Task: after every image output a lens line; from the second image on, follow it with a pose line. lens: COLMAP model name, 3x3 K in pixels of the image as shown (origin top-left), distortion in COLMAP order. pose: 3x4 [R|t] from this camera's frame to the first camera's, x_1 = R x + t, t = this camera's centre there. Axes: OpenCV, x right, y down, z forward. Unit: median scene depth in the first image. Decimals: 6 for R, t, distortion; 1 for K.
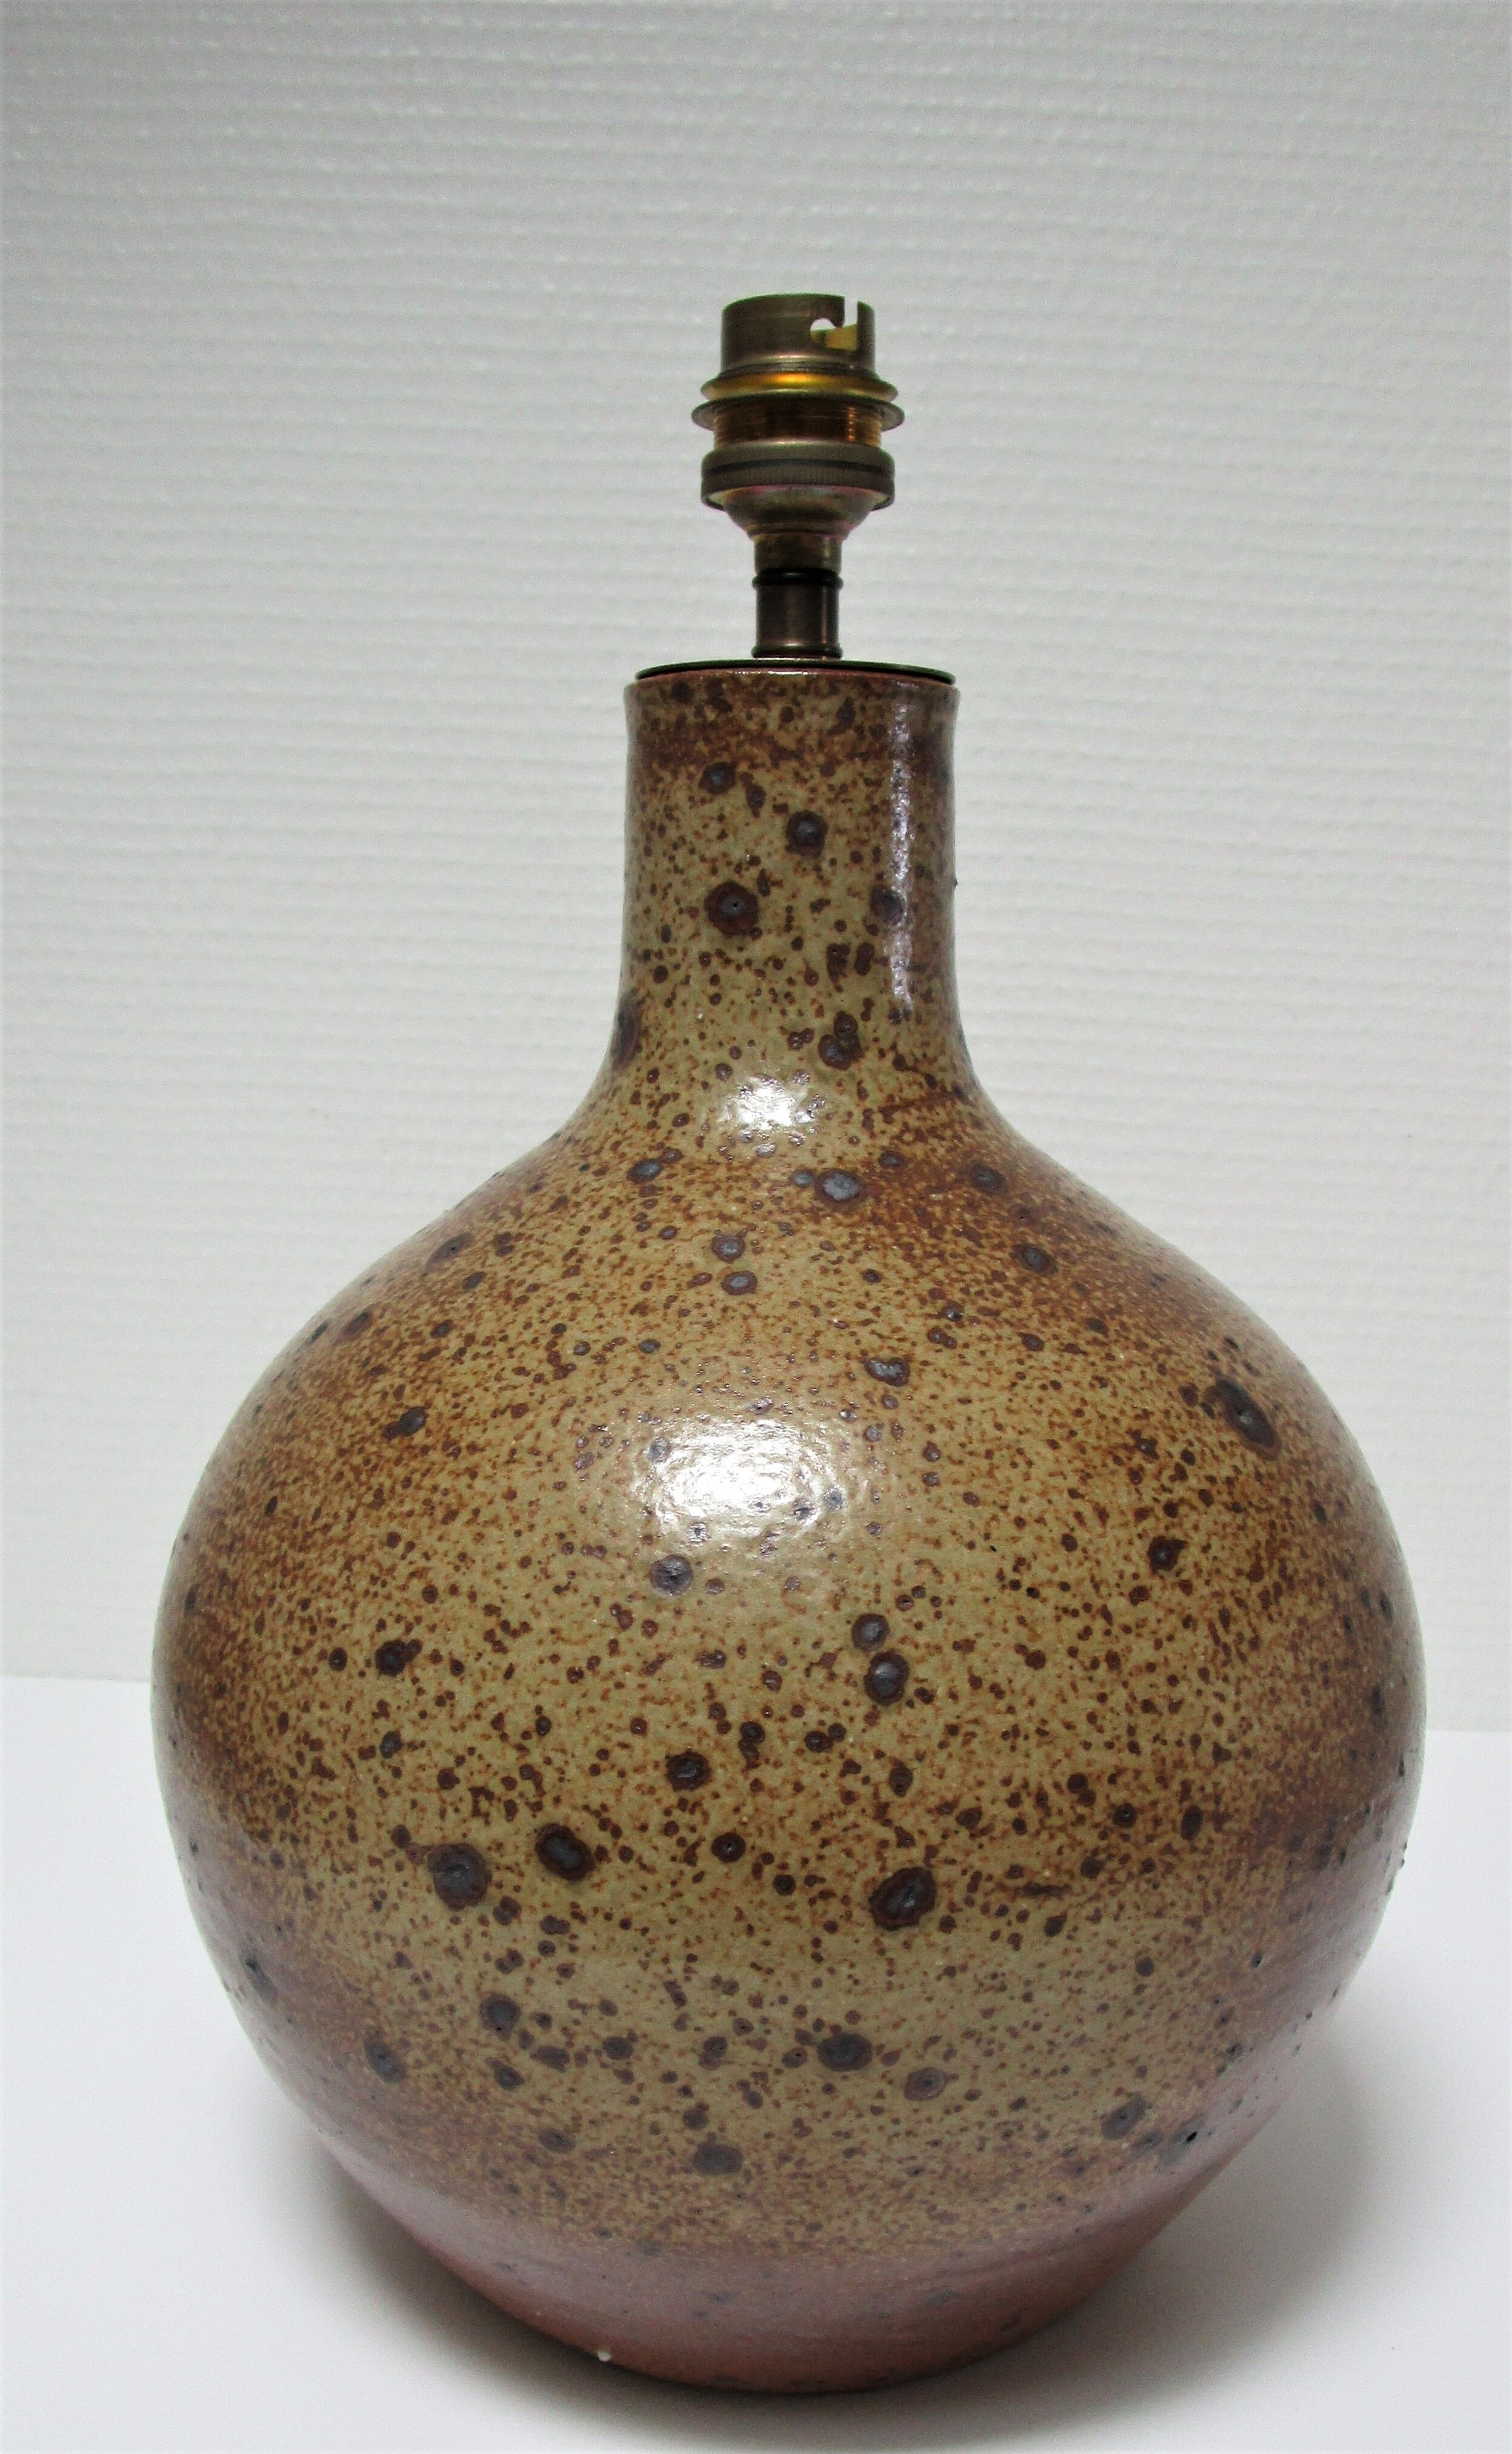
lens RADIAL K [[2106.6, 0, 757.5], [0, 2106.6, 1230.8], [0, 0, 1]] dist [-0.015404, 0.001230]
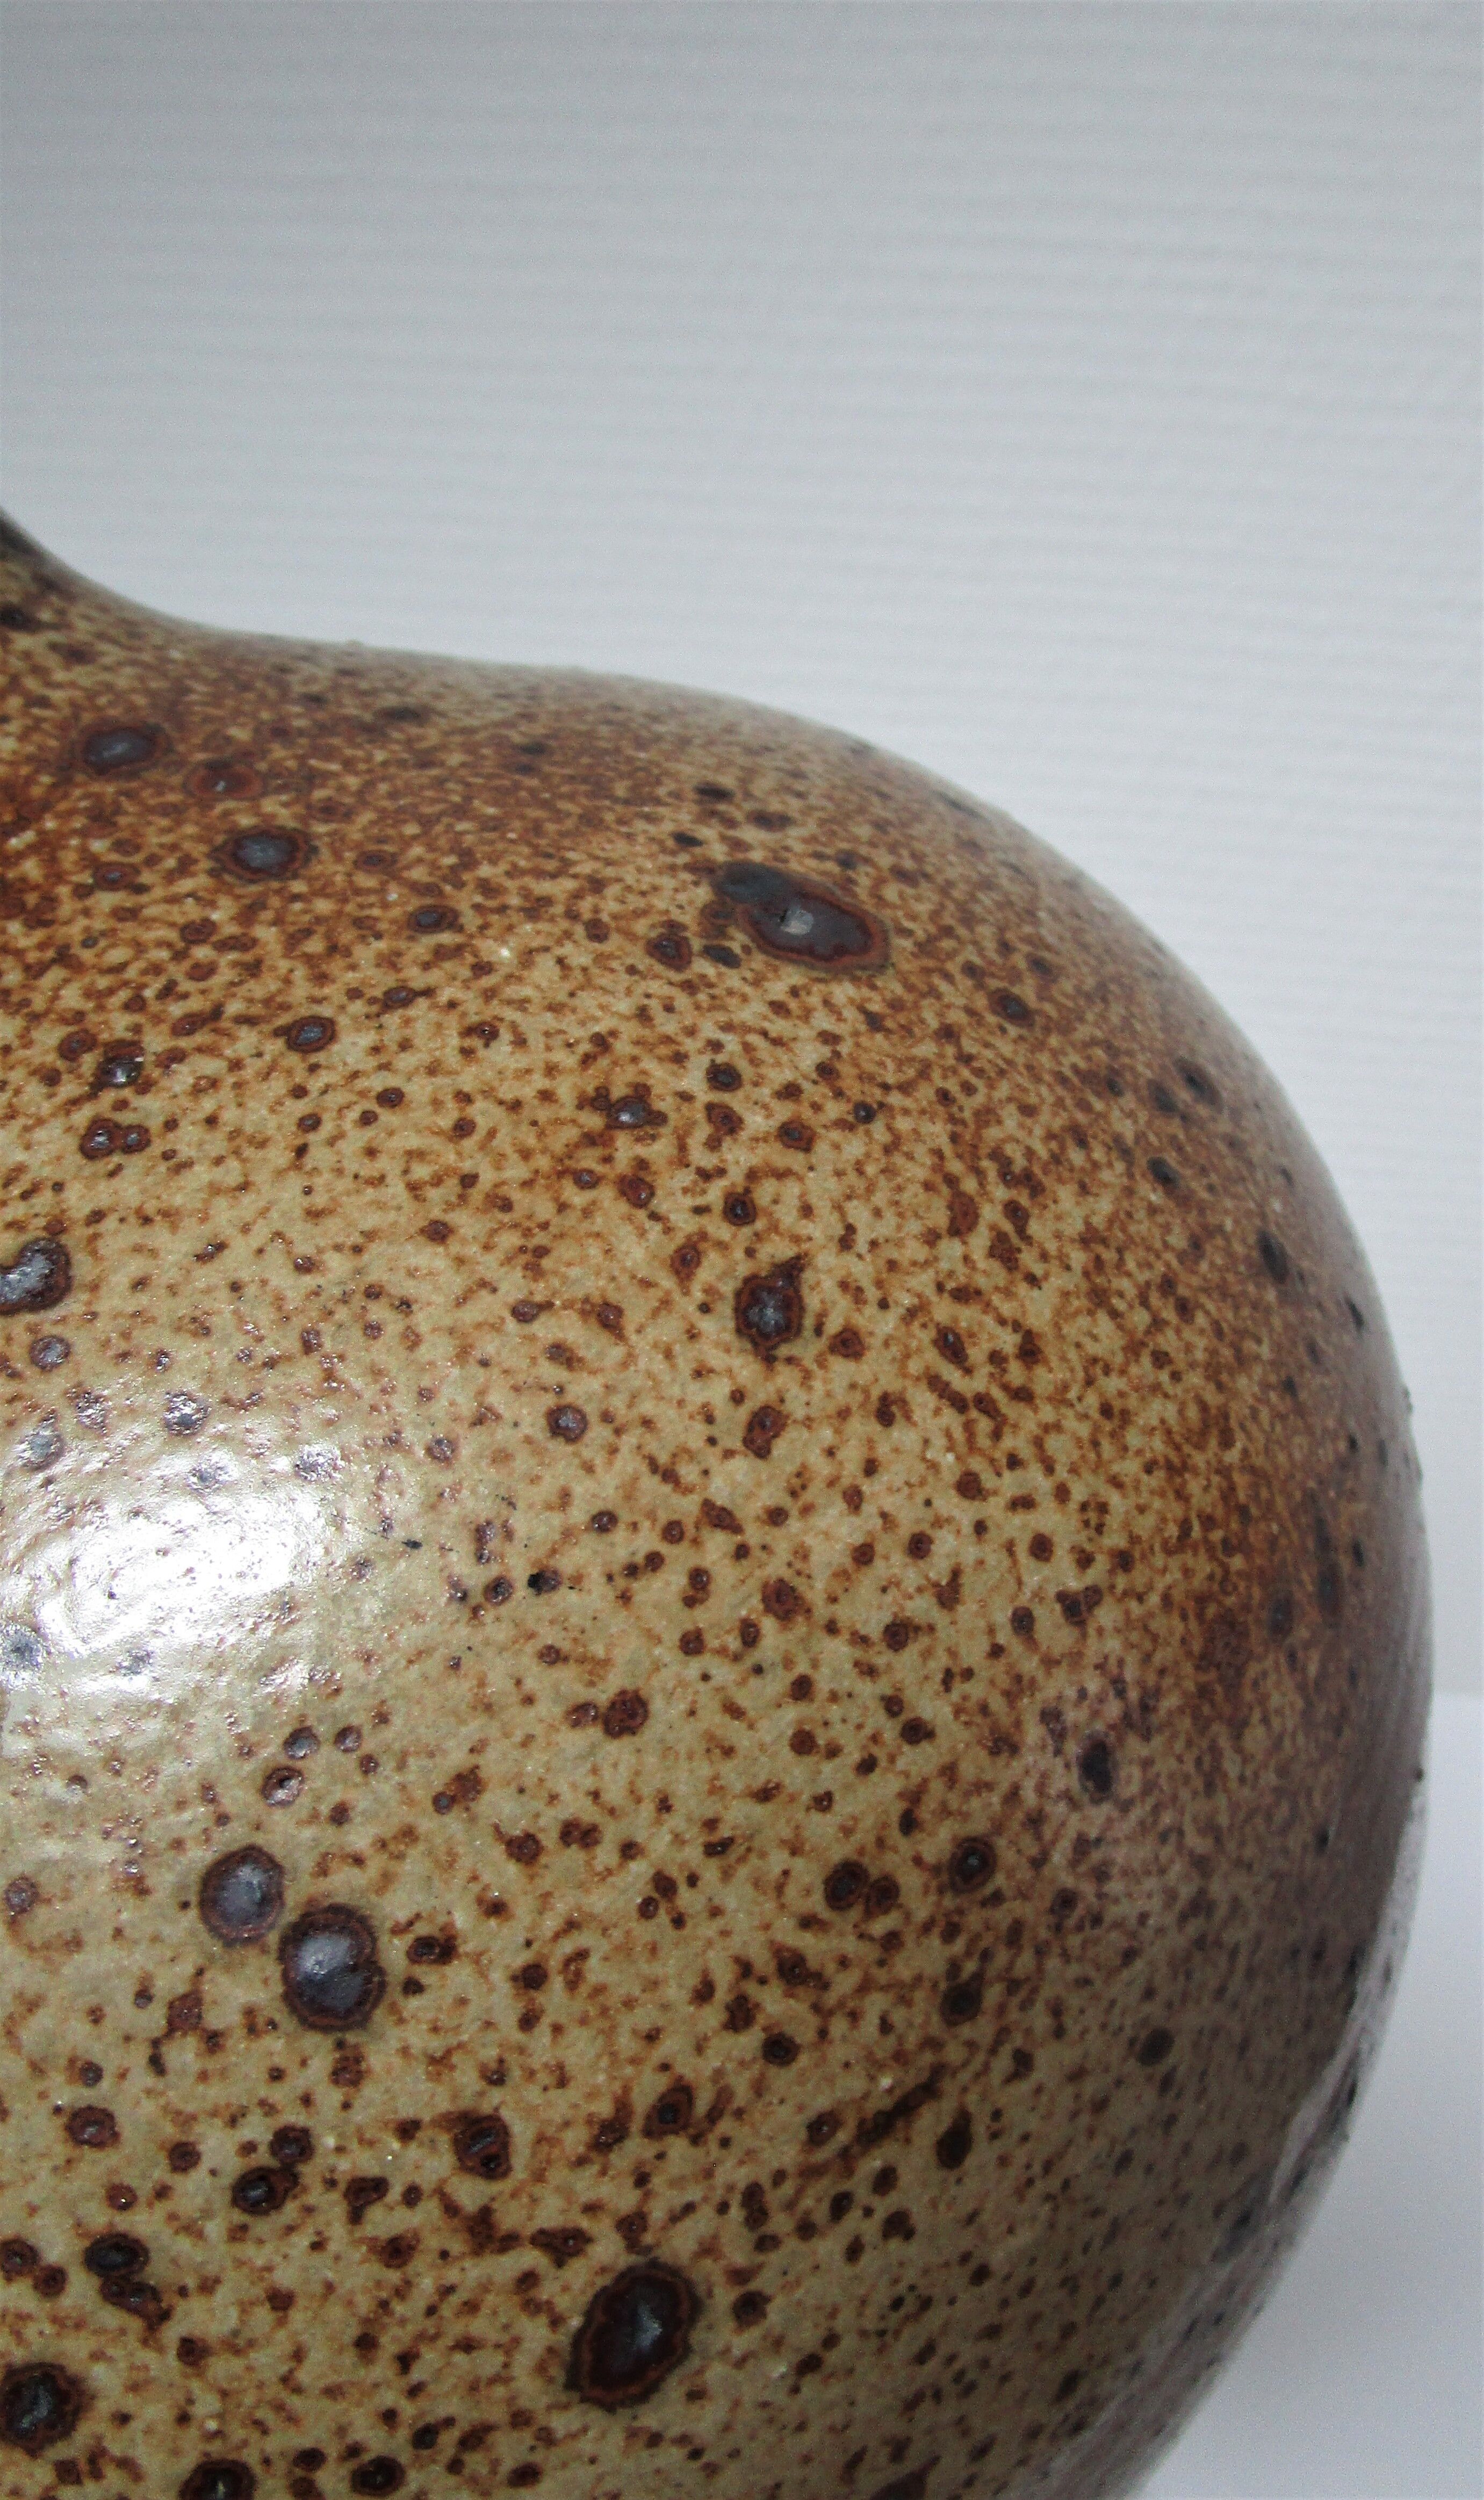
lens RADIAL K [[2980.0, 0, 743.6], [0, 2980.0, 1248.0], [0, 0, 1]] dist [-0.011094, 0.000000]
pose [[0.849491, -0.514074, 0.118715, 0.122714], [0.488160, 0.851192, 0.192798, 0.015572], [-0.200162, -0.105828, 0.974031, 0.388039]]
